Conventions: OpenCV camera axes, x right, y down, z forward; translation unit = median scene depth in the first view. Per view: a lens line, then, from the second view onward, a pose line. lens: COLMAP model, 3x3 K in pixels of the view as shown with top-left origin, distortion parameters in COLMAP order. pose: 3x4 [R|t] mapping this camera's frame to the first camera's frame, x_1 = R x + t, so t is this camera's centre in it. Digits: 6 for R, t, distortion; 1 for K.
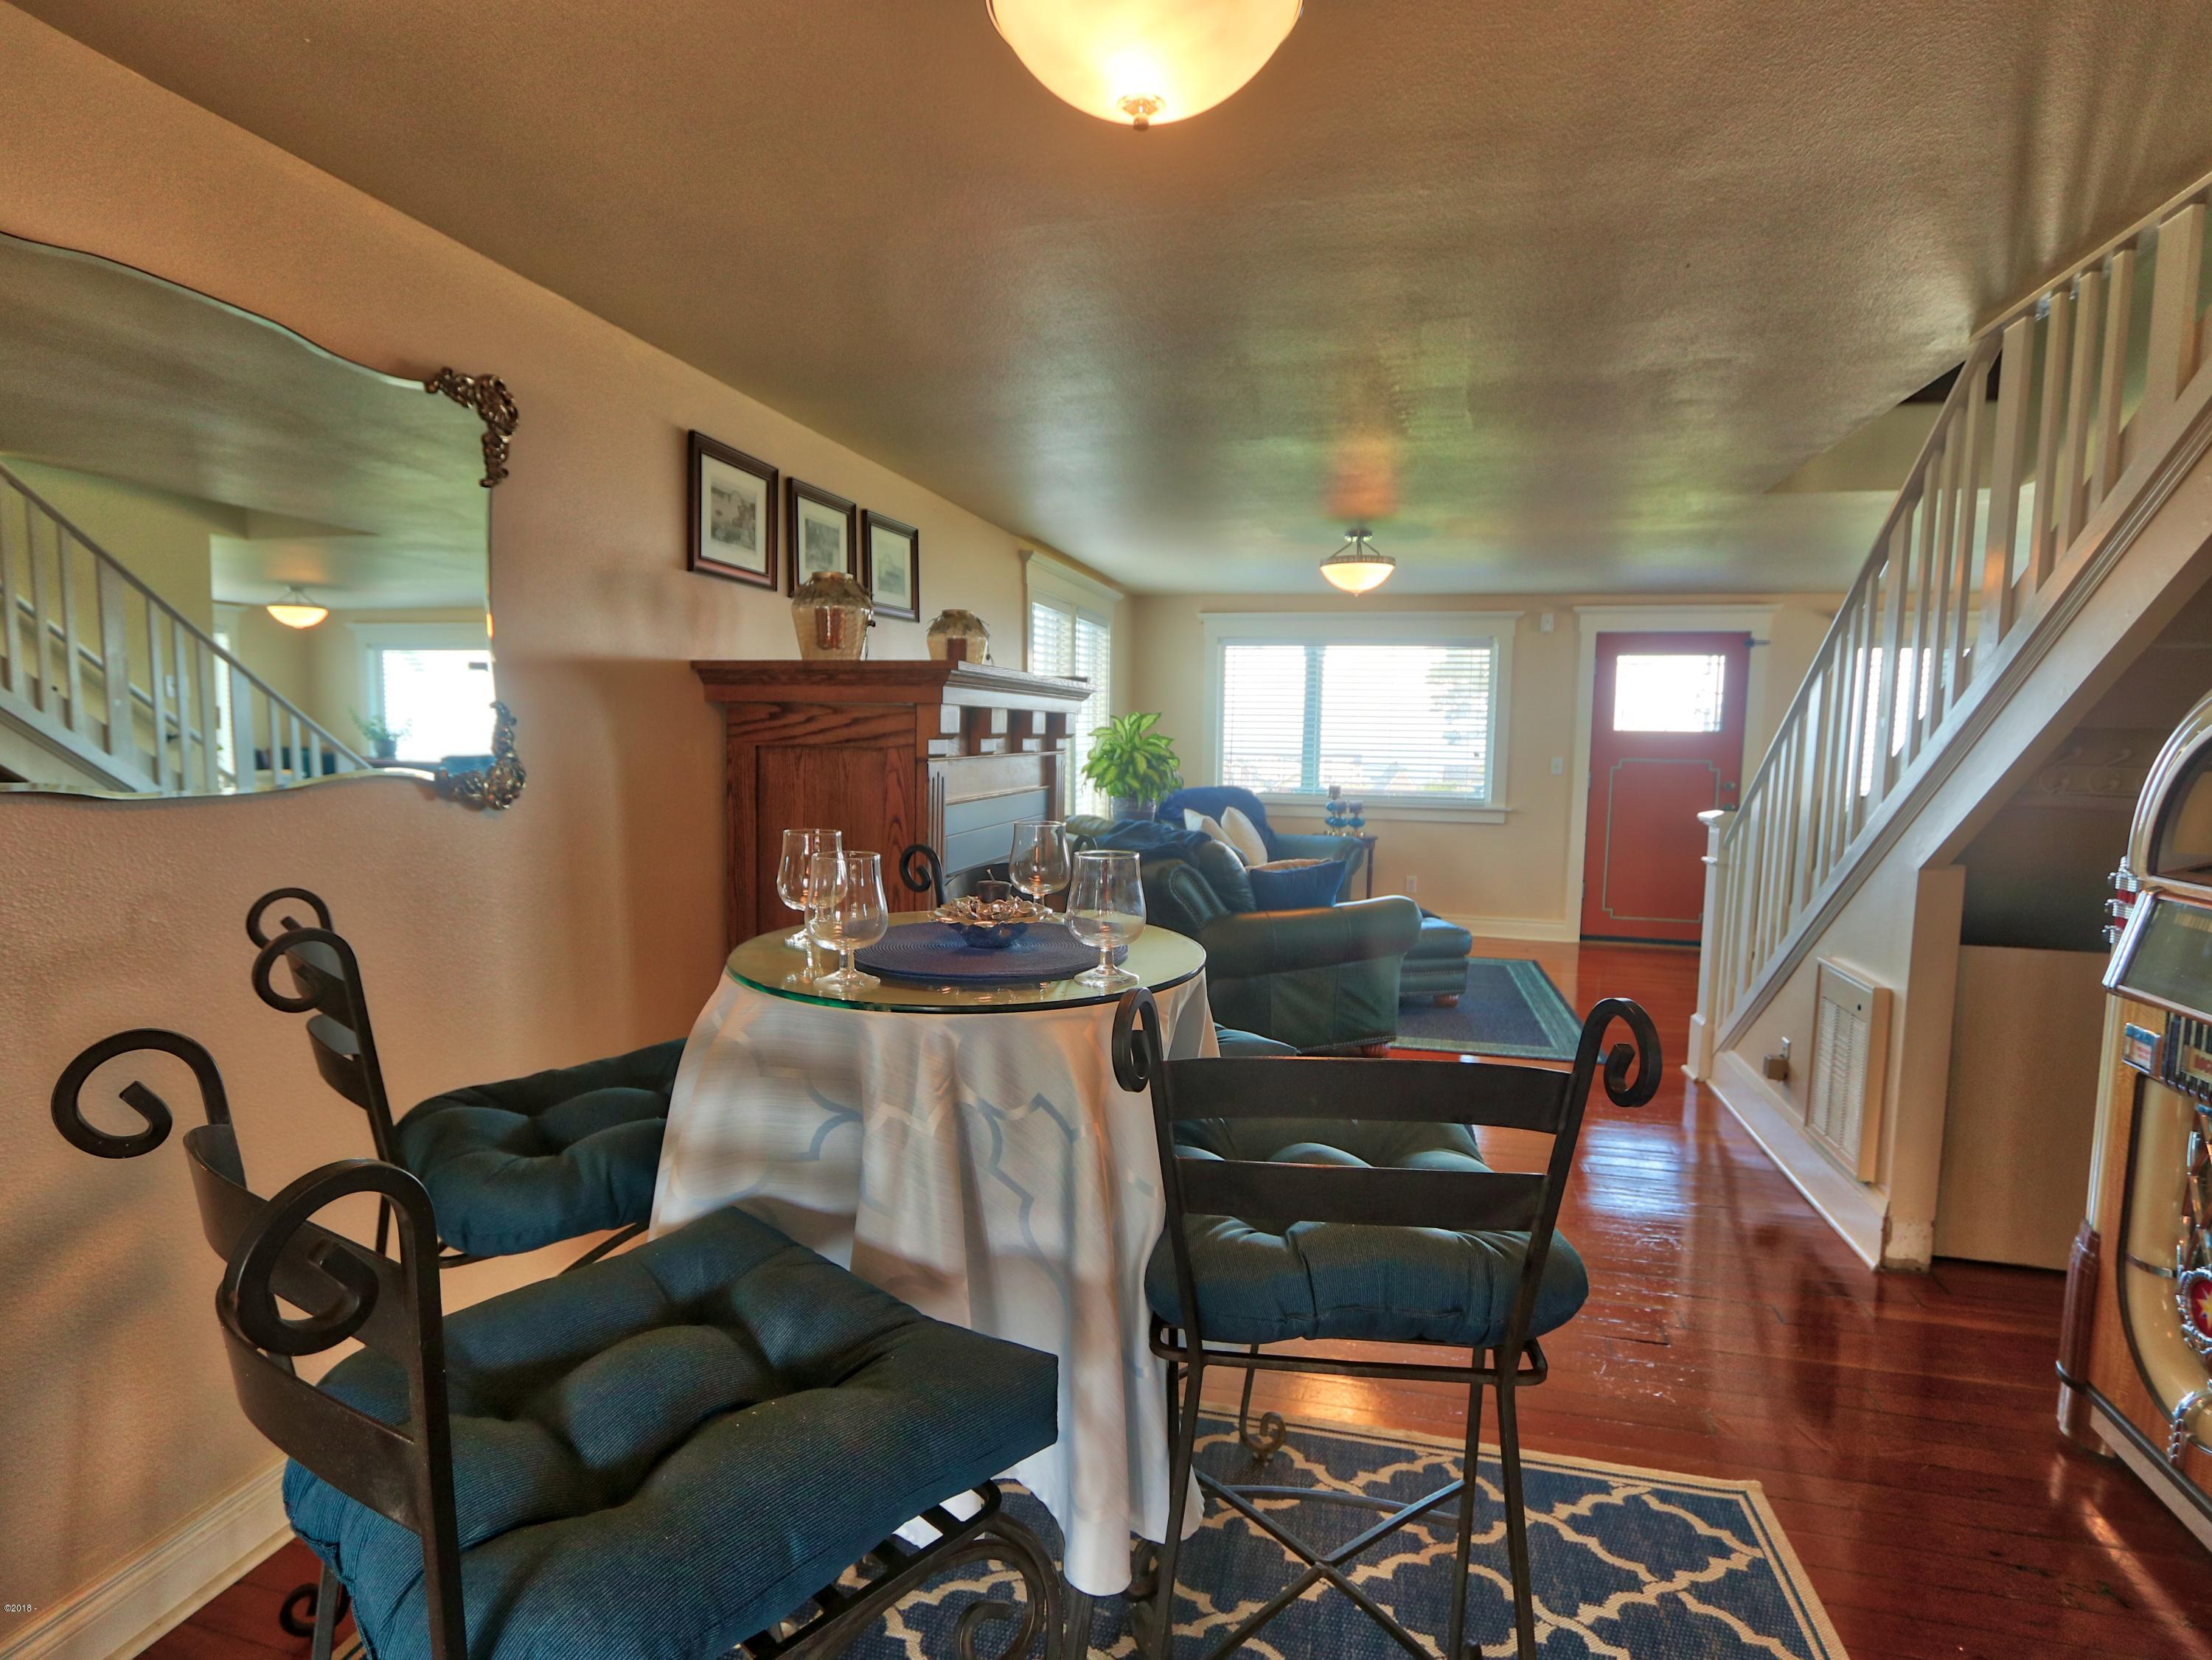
lens RADIAL K [[1152.9, 0, 1089.3], [0, 1152.9, 830.1], [0, 0, 1]] dist [-0.016816, 0.002296]
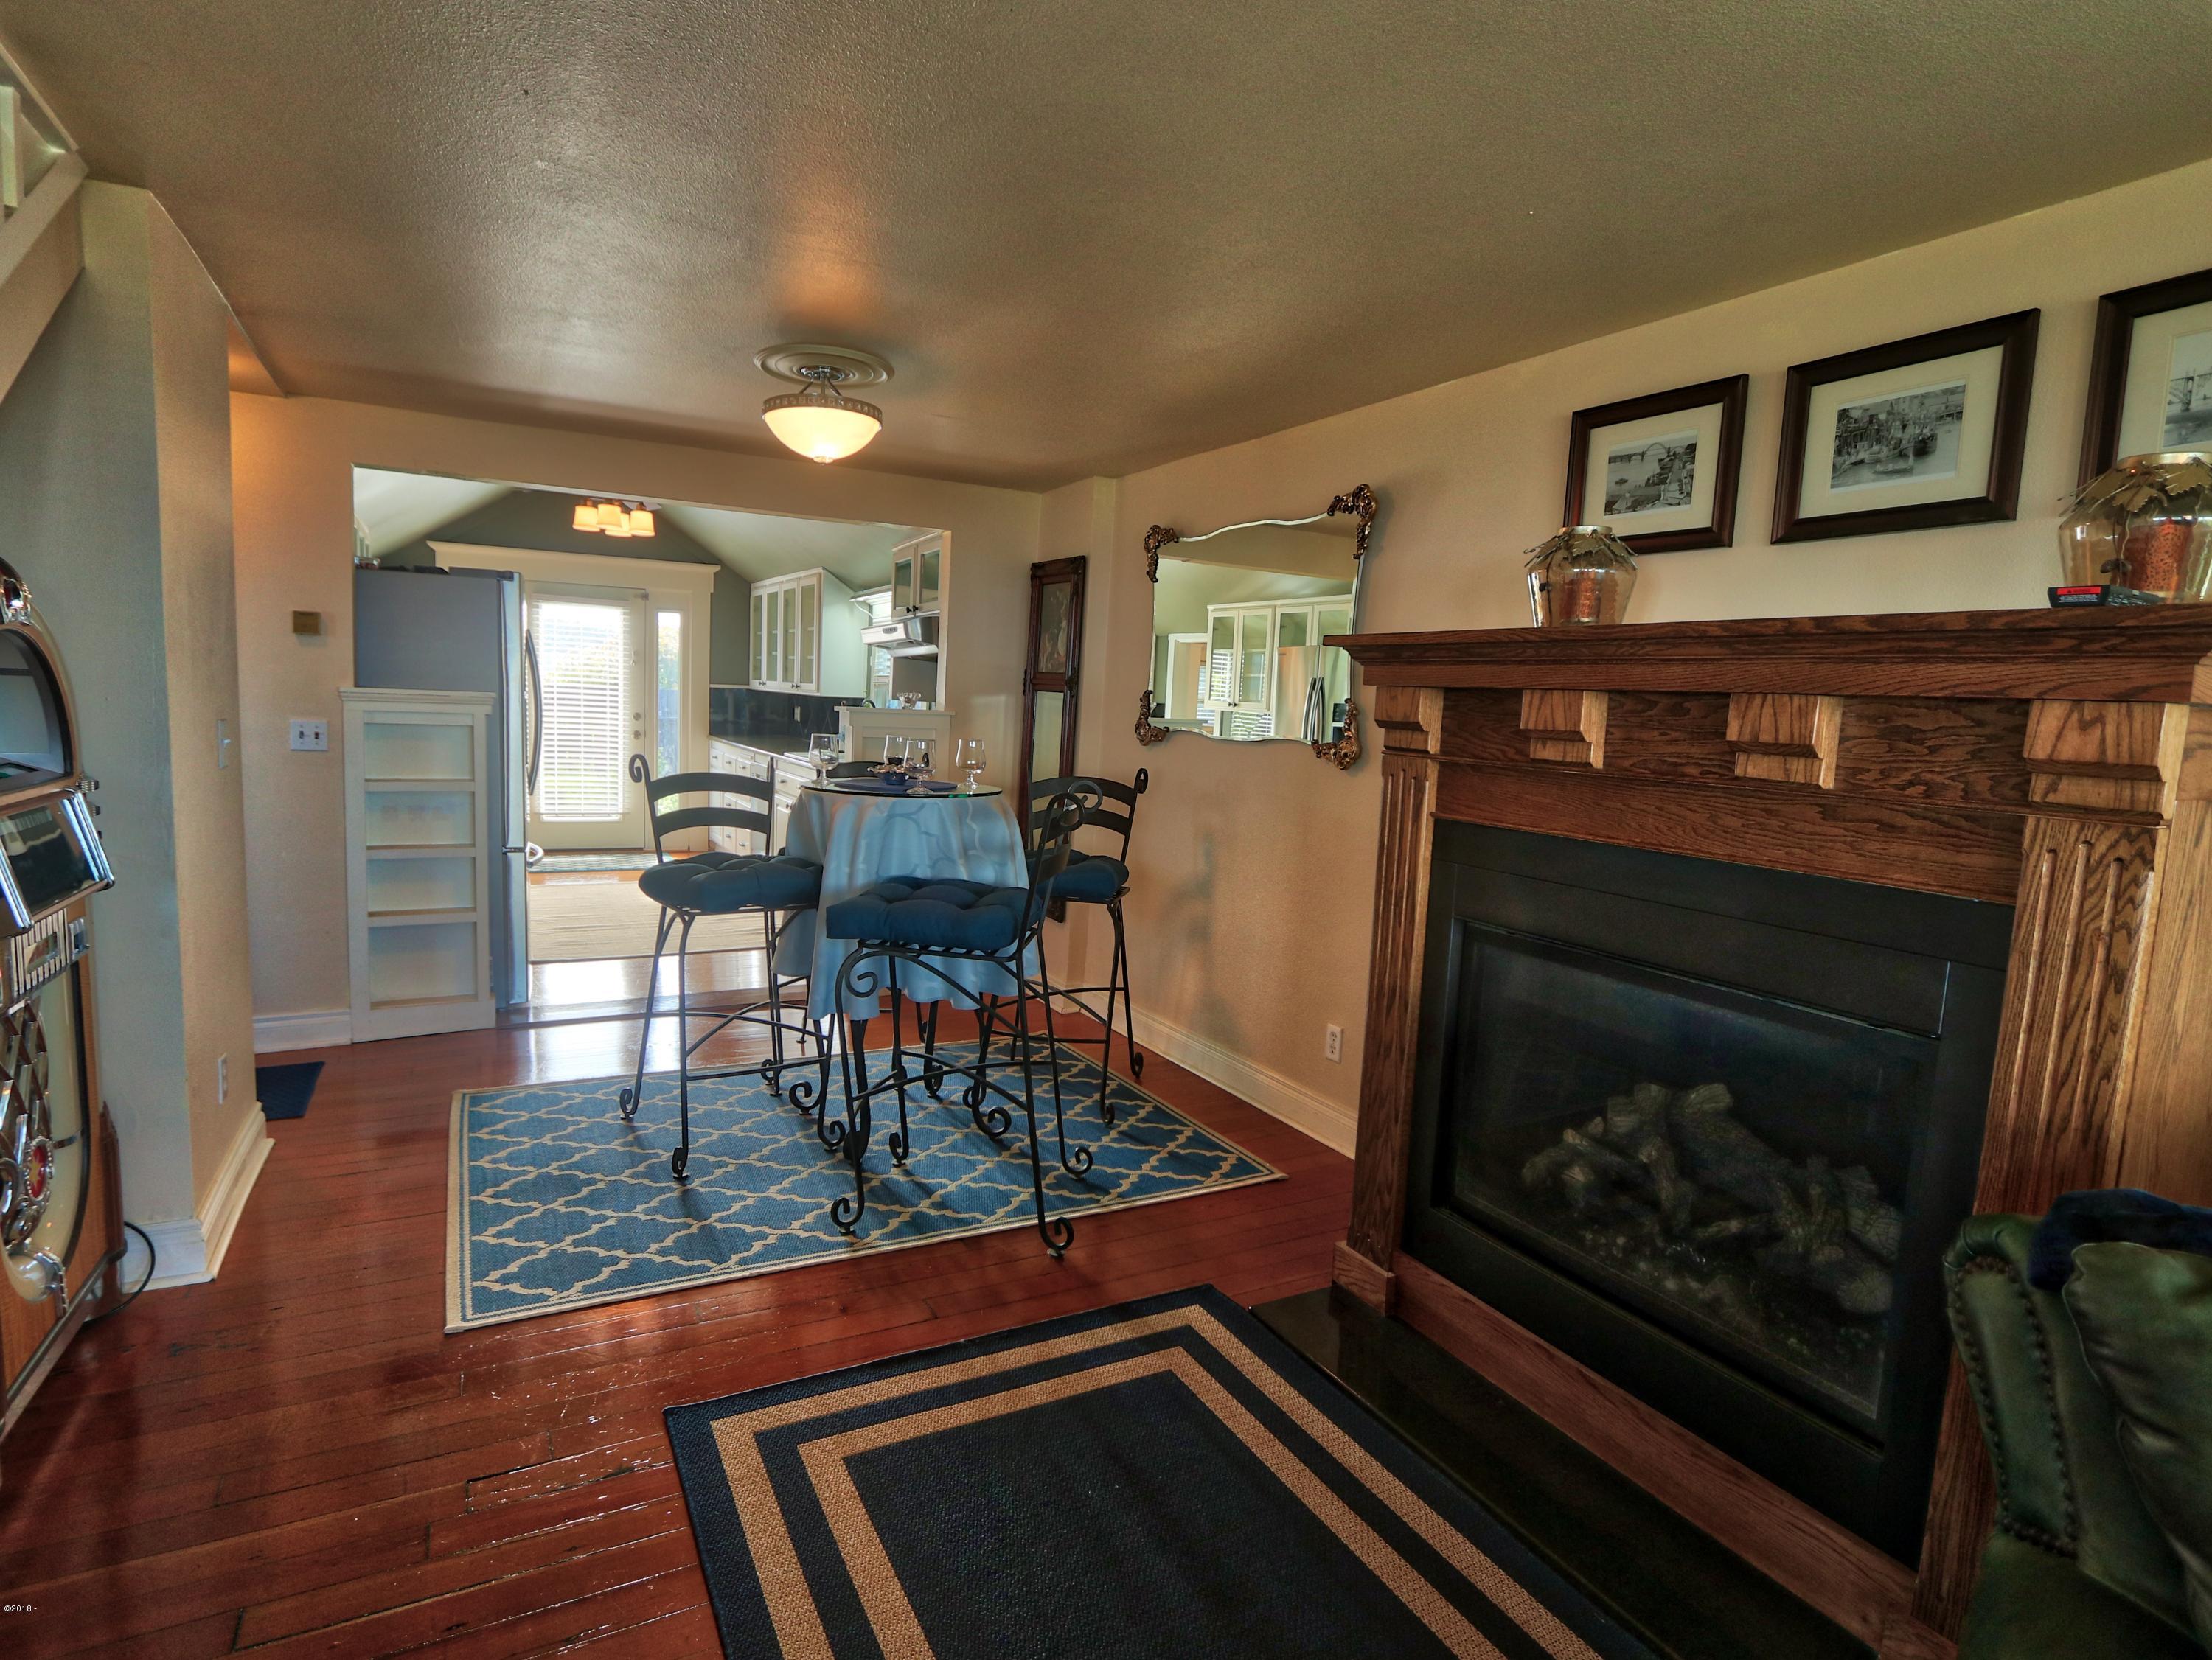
lens RADIAL K [[1152.9, 0, 1089.3], [0, 1152.9, 830.1], [0, 0, 1]] dist [-0.016816, 0.002296]
pose [[-0.738425, 0.032401, -0.673556, 0.570567], [-0.112381, 0.978964, 0.170296, -0.120586], [0.664905, 0.201446, -0.719250, 1.414539]]
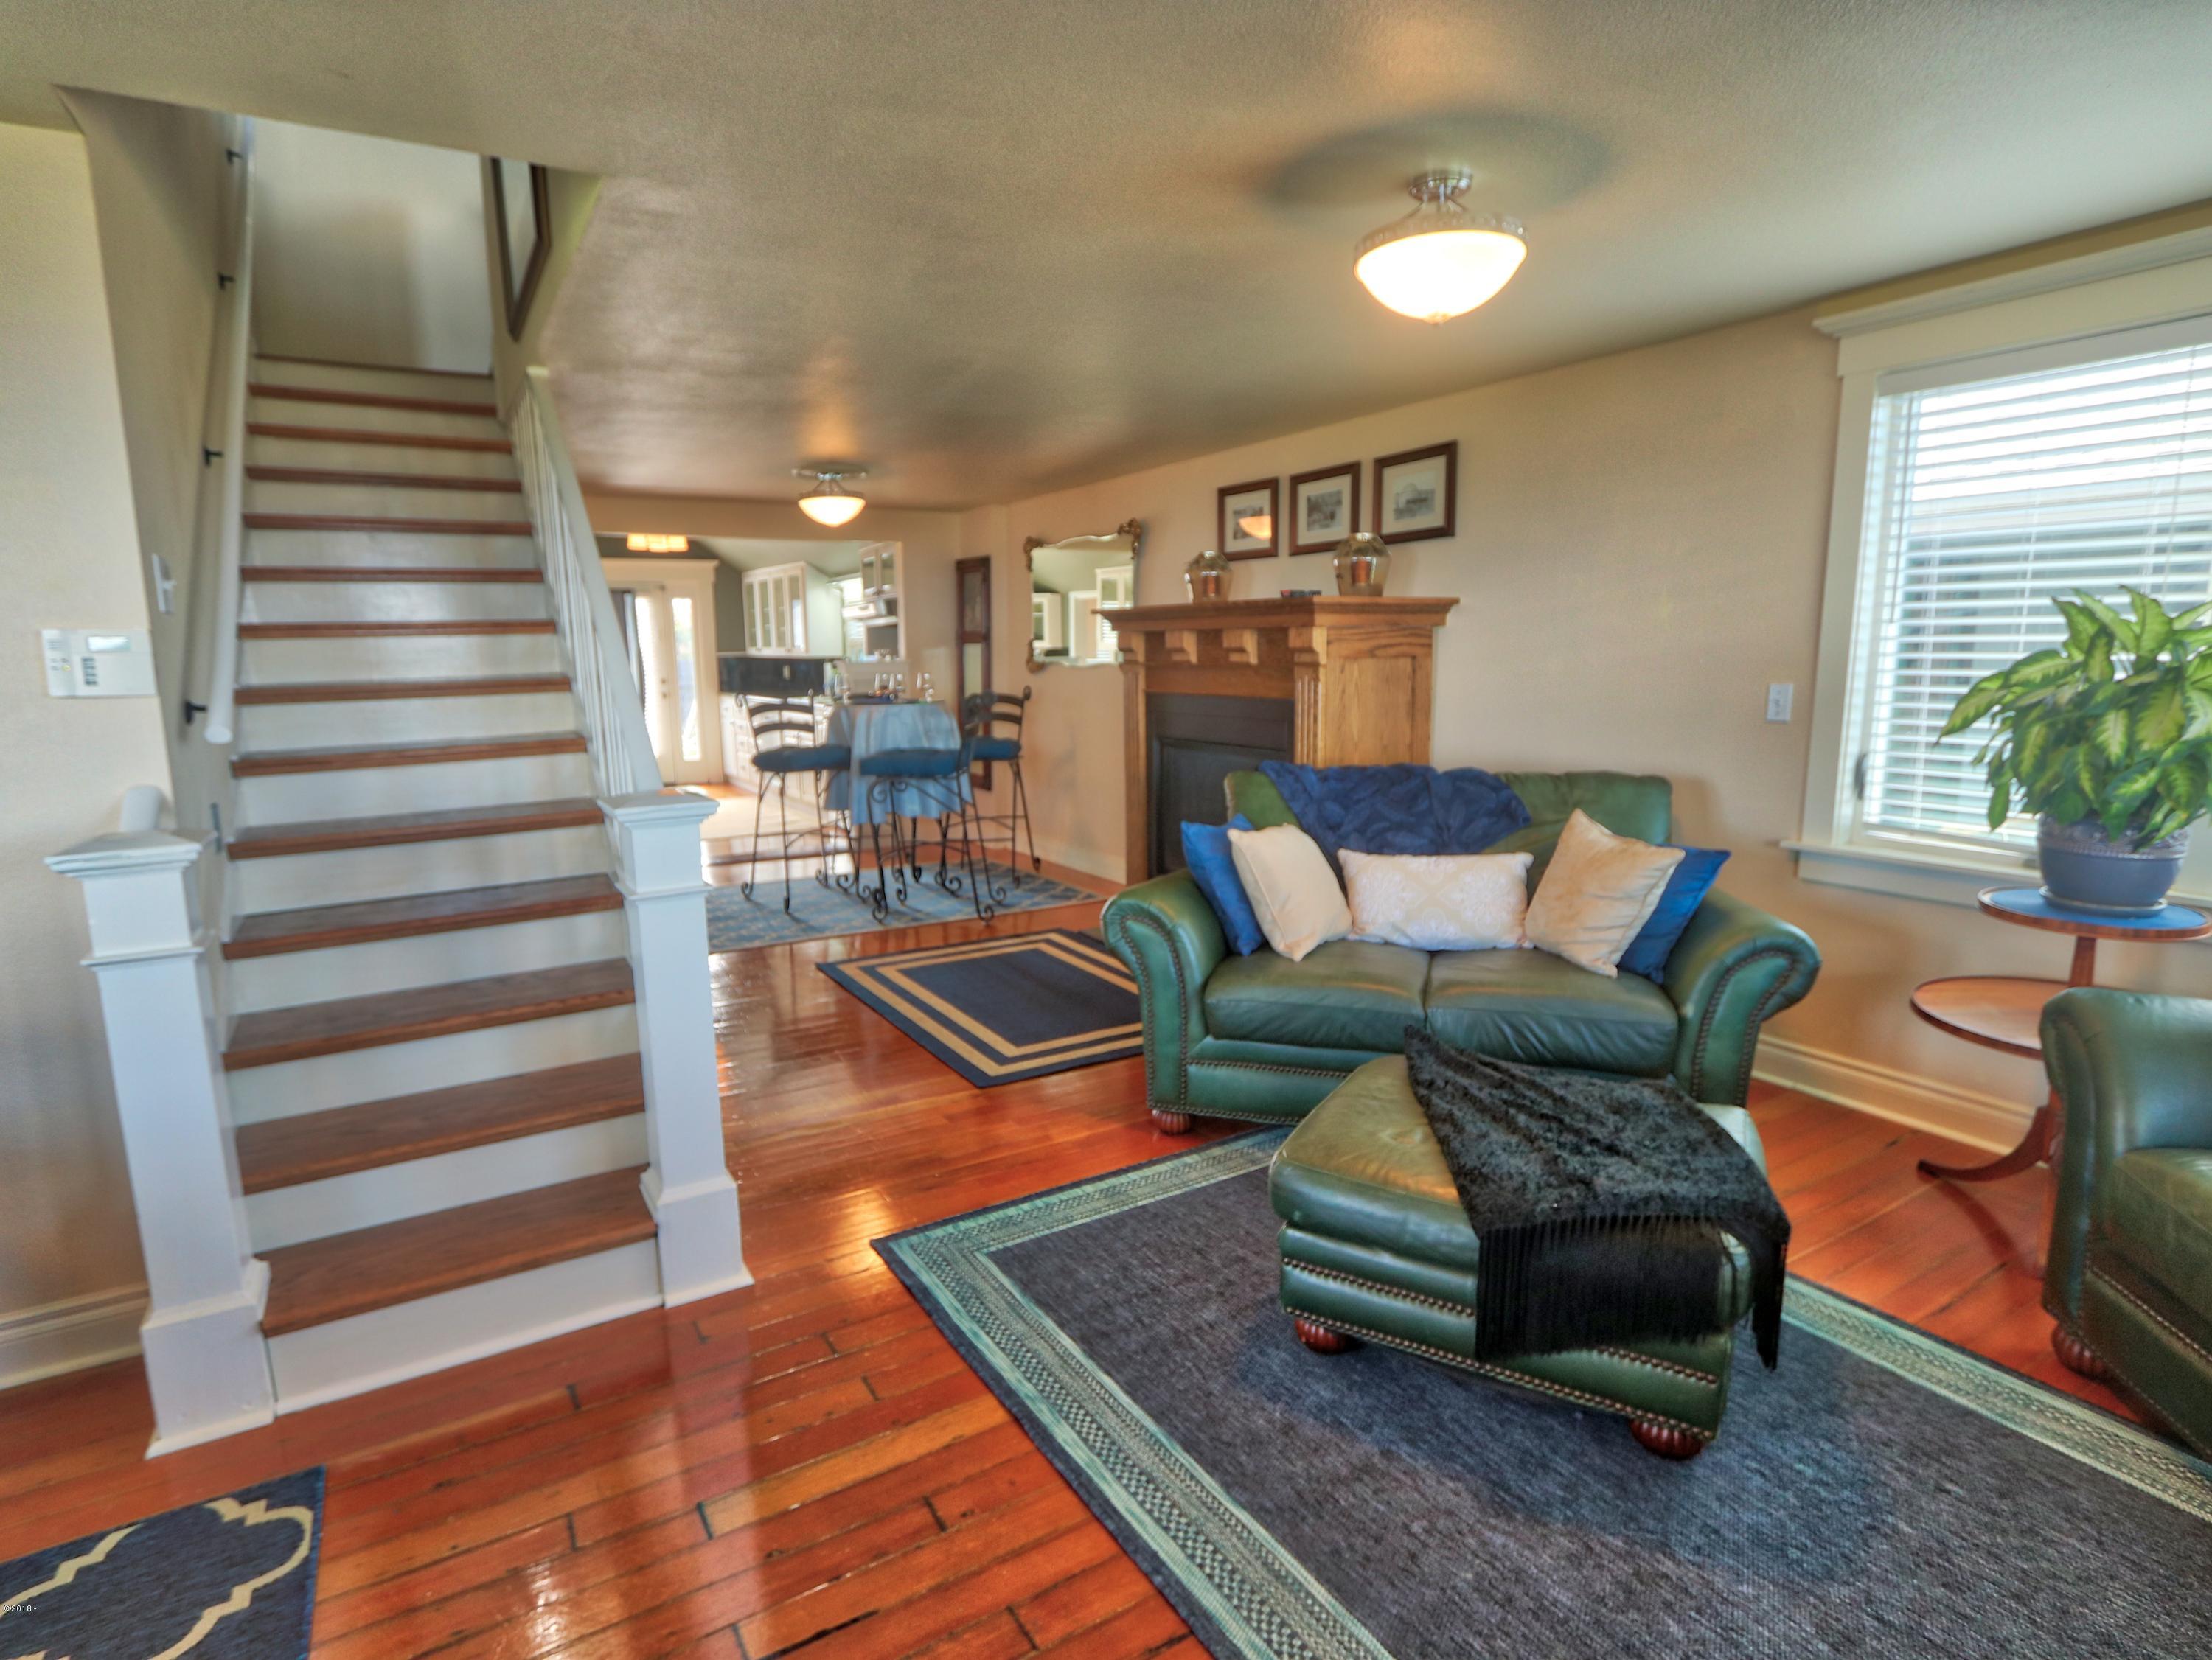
lens RADIAL K [[1152.9, 0, 1089.3], [0, 1152.9, 830.1], [0, 0, 1]] dist [-0.016816, 0.002296]
pose [[-0.706894, 0.109486, -0.698795, 1.134895], [-0.057478, 0.975788, 0.211029, -0.177561], [0.704980, 0.189340, -0.683486, 2.147267]]
